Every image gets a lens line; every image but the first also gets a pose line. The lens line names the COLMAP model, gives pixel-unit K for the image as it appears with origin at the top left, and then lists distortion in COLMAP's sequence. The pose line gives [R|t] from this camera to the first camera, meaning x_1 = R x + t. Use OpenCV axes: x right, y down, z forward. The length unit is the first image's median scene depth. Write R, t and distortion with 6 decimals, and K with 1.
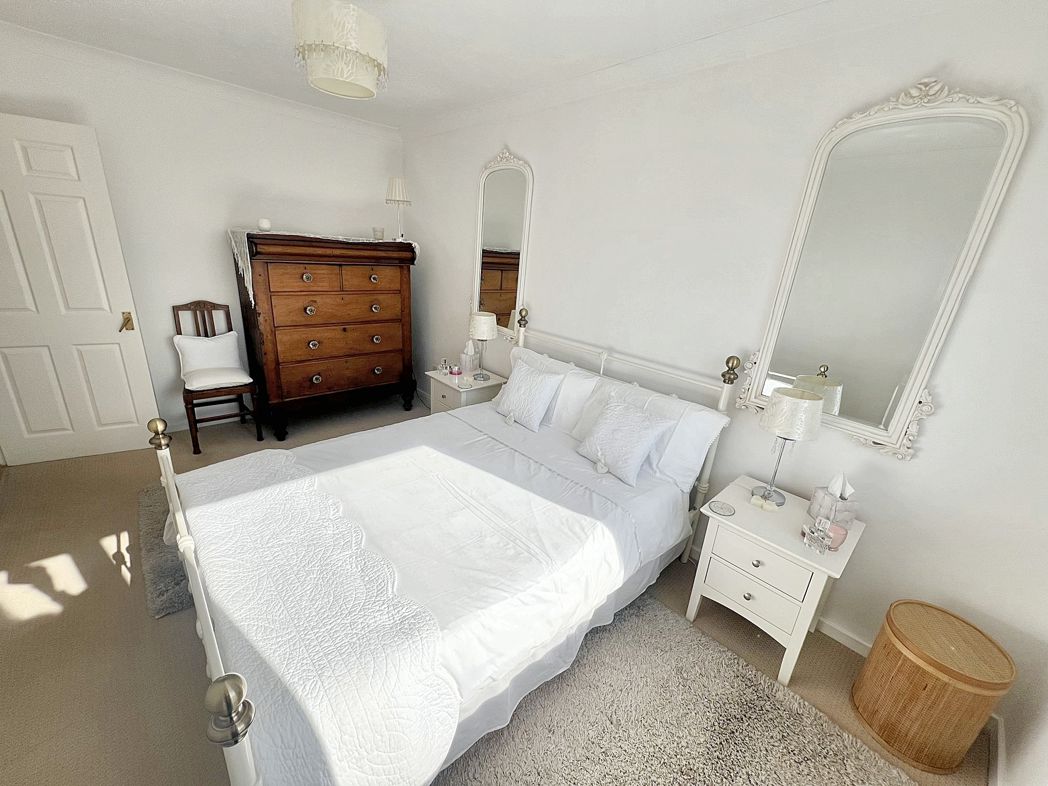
lens RADIAL K [[422.2, 0, 525.0], [0, 422.2, 391.6], [0, 0, 1]] dist [0.003029, 0.000259]
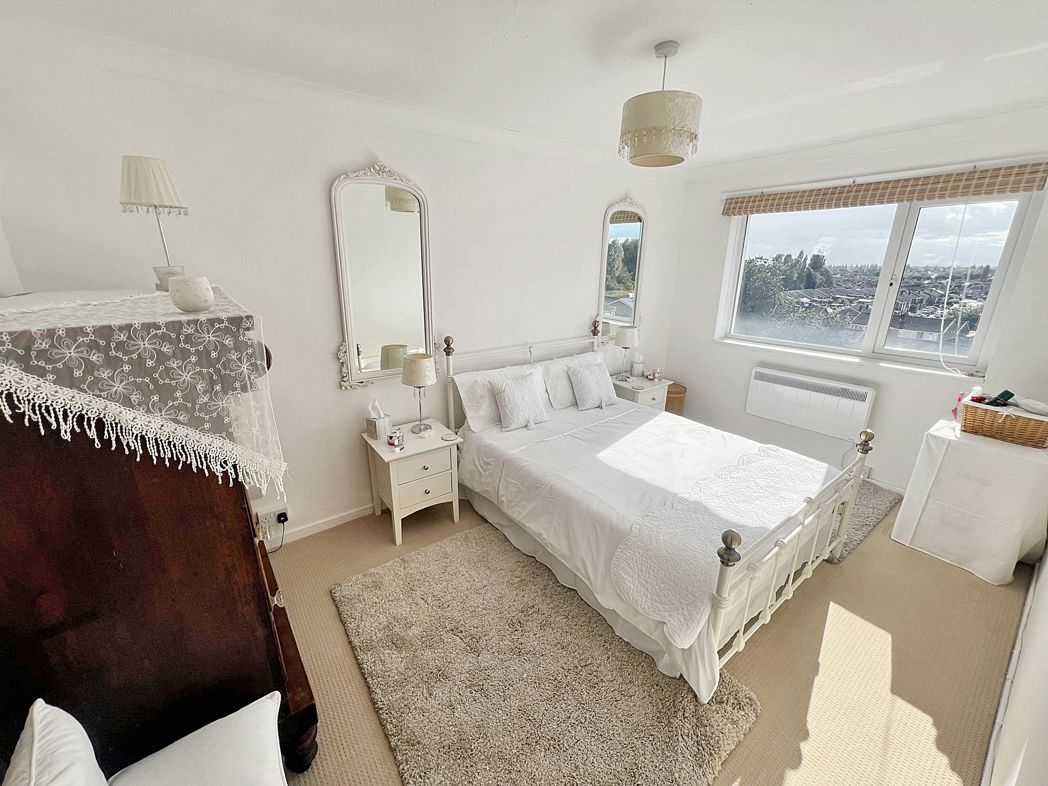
lens RADIAL K [[422.2, 0, 518.0], [0, 422.2, 395.5], [0, 0, 1]] dist [0.003029, 0.000259]
pose [[0.099621, -0.365231, 0.925571, -1.301322], [0.328405, 0.890143, 0.315904, -0.461683], [-0.939269, 0.272492, 0.208621, 0.947903]]
